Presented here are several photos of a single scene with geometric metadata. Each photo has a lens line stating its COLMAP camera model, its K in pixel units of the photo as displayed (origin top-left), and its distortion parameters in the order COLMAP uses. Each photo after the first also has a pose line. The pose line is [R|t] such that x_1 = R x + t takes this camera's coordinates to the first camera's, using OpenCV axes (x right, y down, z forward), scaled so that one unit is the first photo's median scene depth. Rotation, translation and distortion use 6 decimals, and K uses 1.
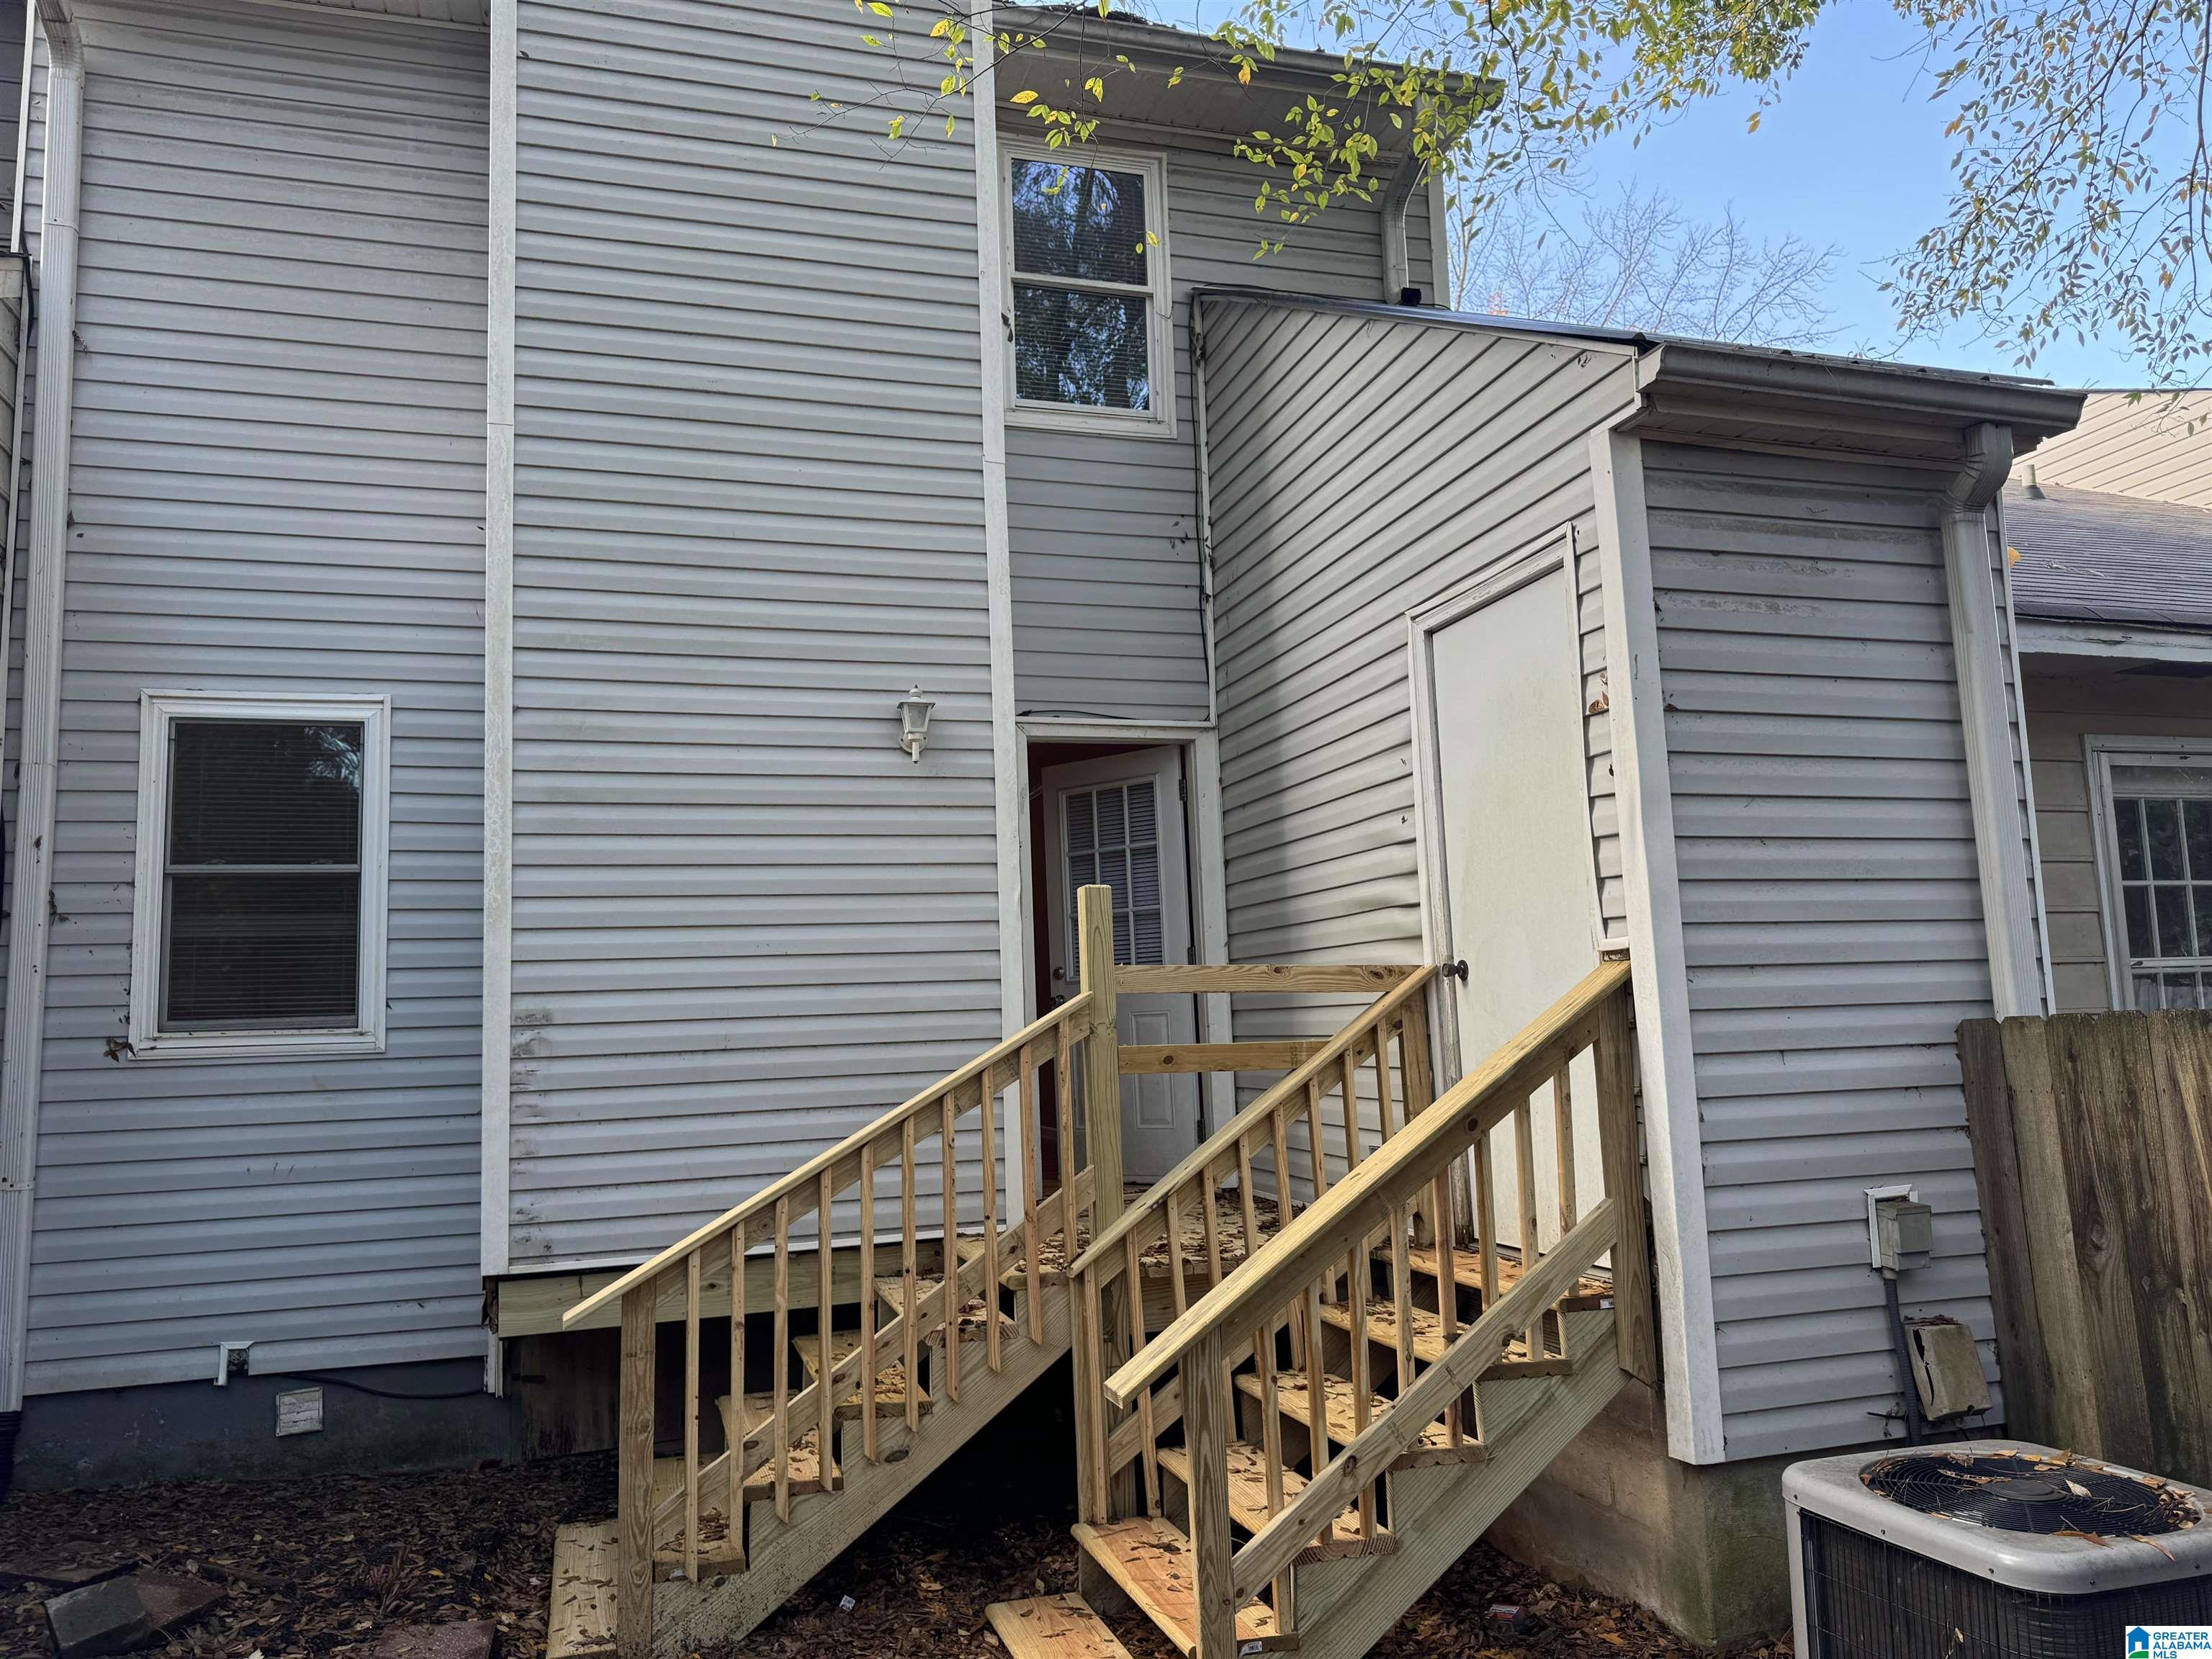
lens RADIAL K [[1551.2, 0, 1105.2], [0, 1551.2, 833.6], [0, 0, 1]] dist [0.031913, -0.037133]
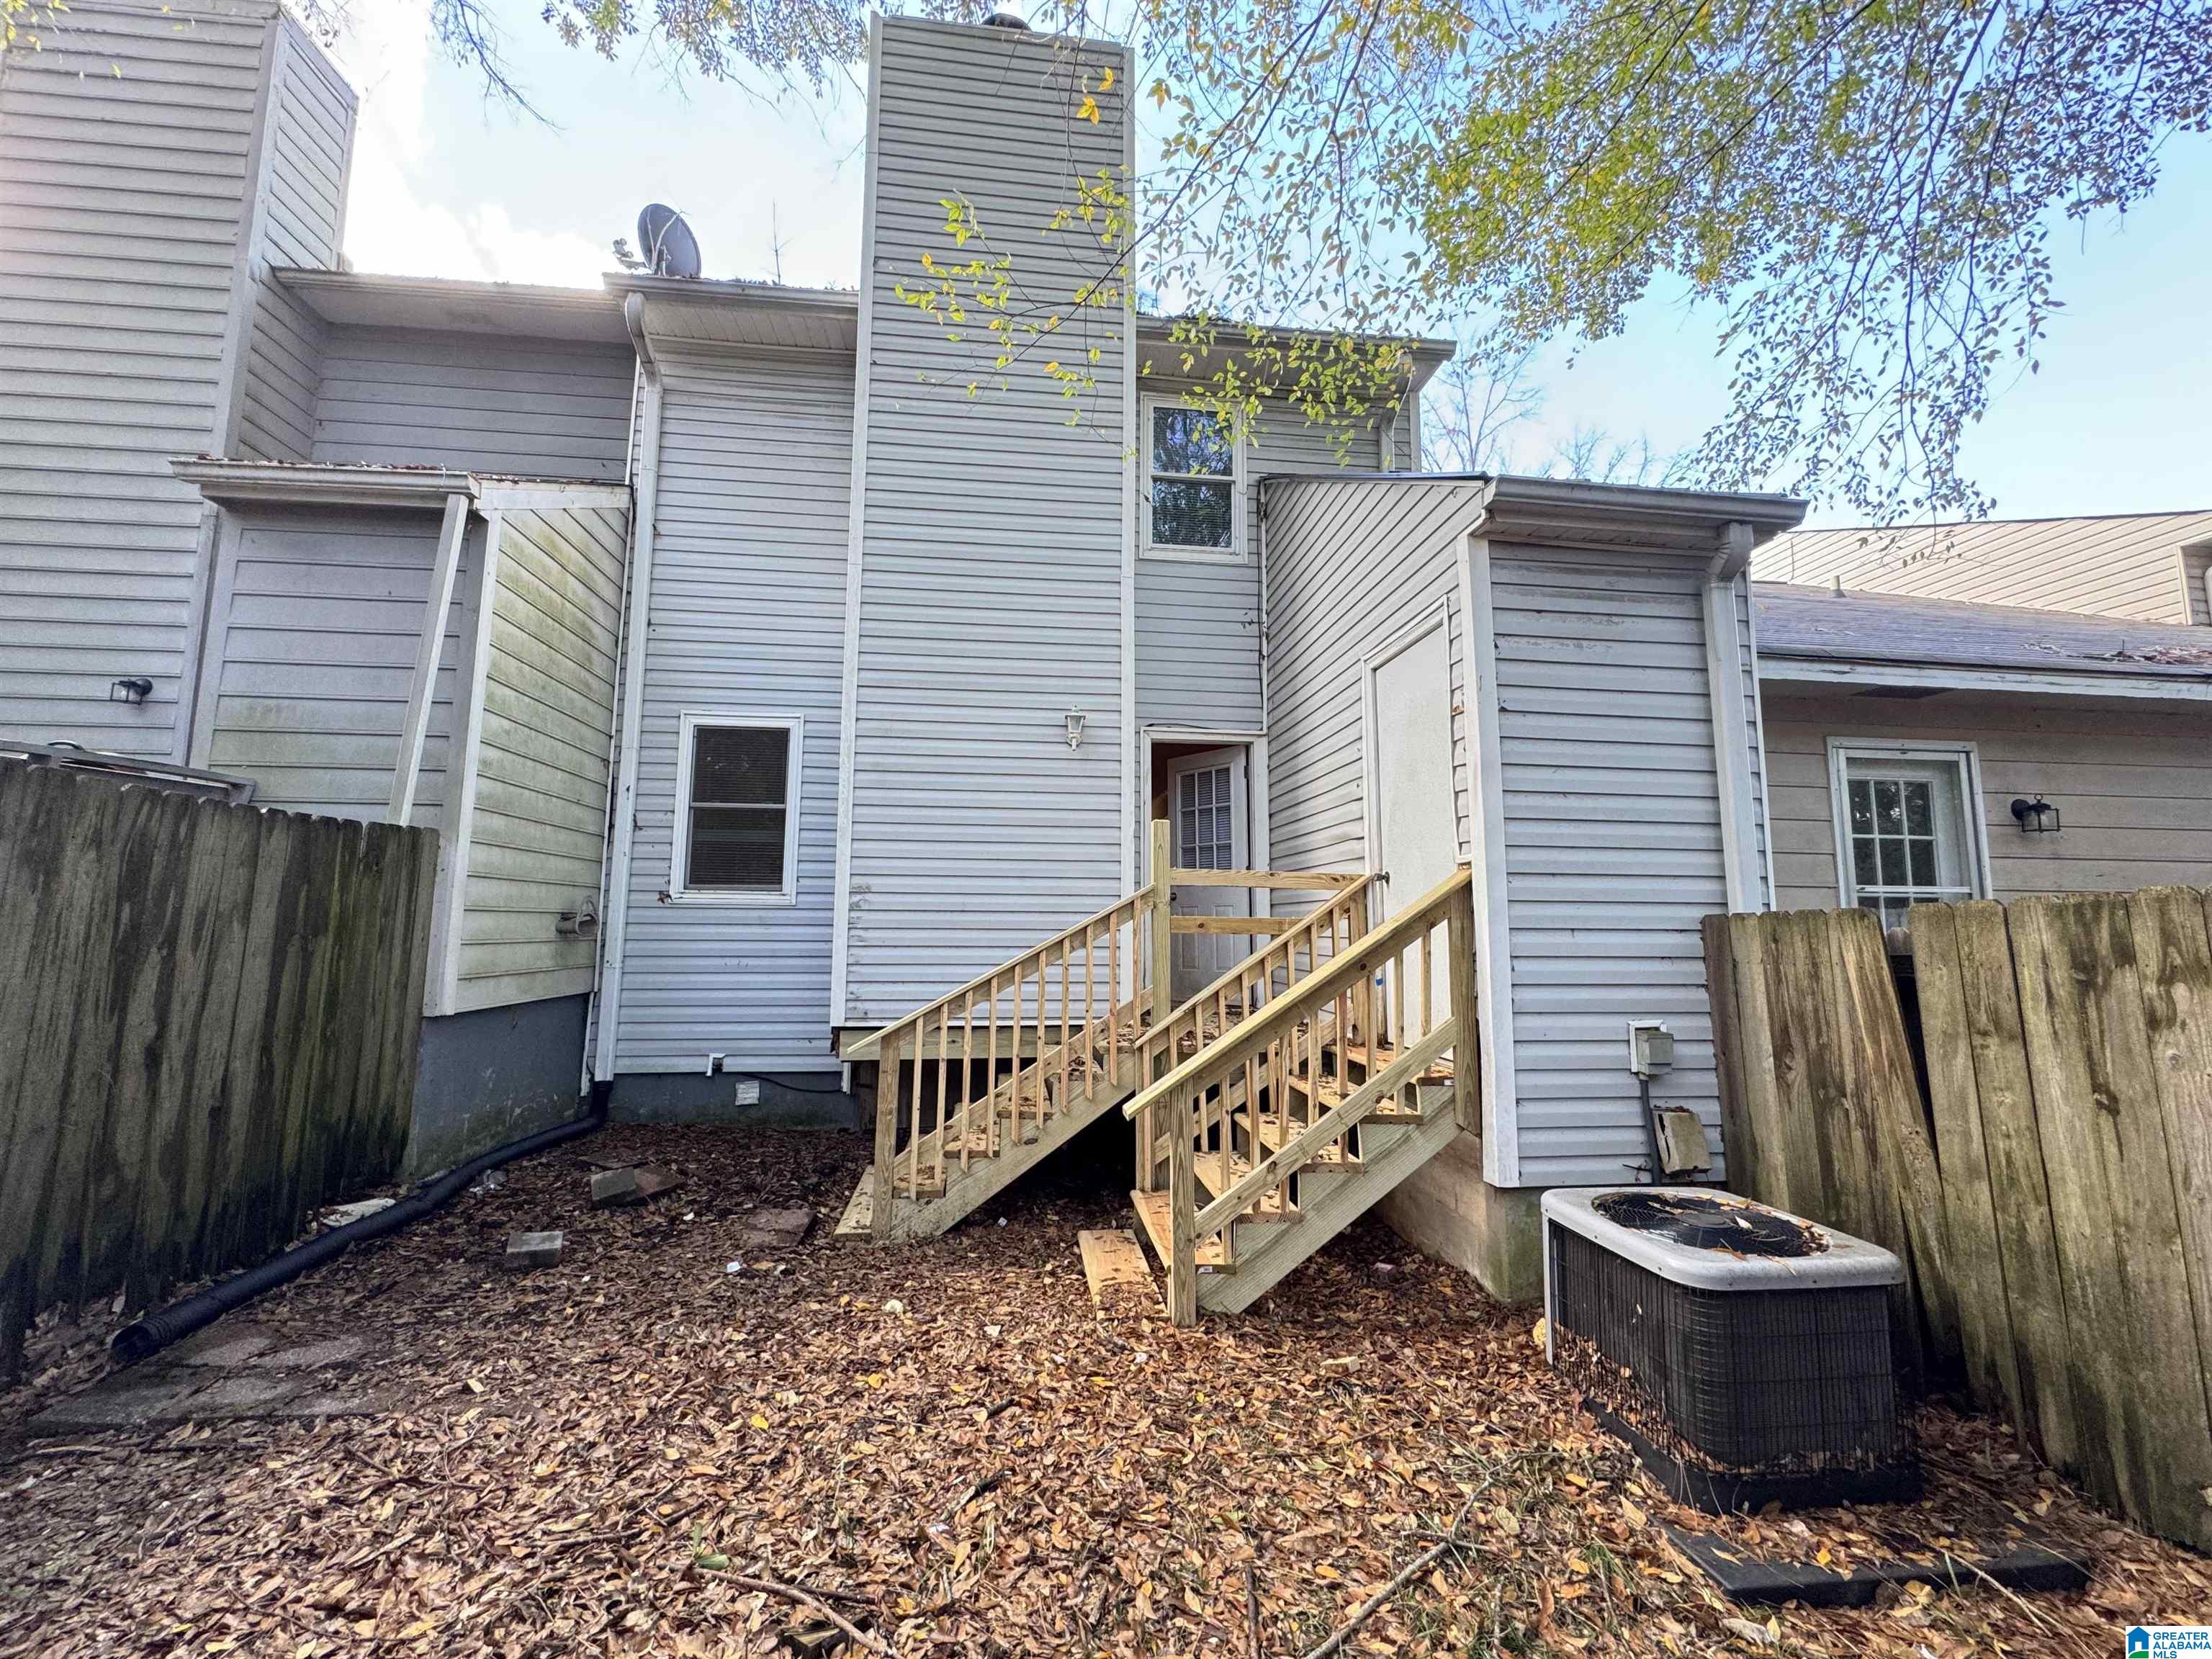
lens RADIAL K [[881.3, 0, 1106.3], [0, 881.3, 818.4], [0, 0, 1]] dist [-0.006025, 0.000457]
pose [[0.982904, 0.020051, -0.183024, 0.120639], [-0.018800, 0.999787, 0.008569, 0.026559], [0.183157, -0.004982, 0.983071, 0.046208]]
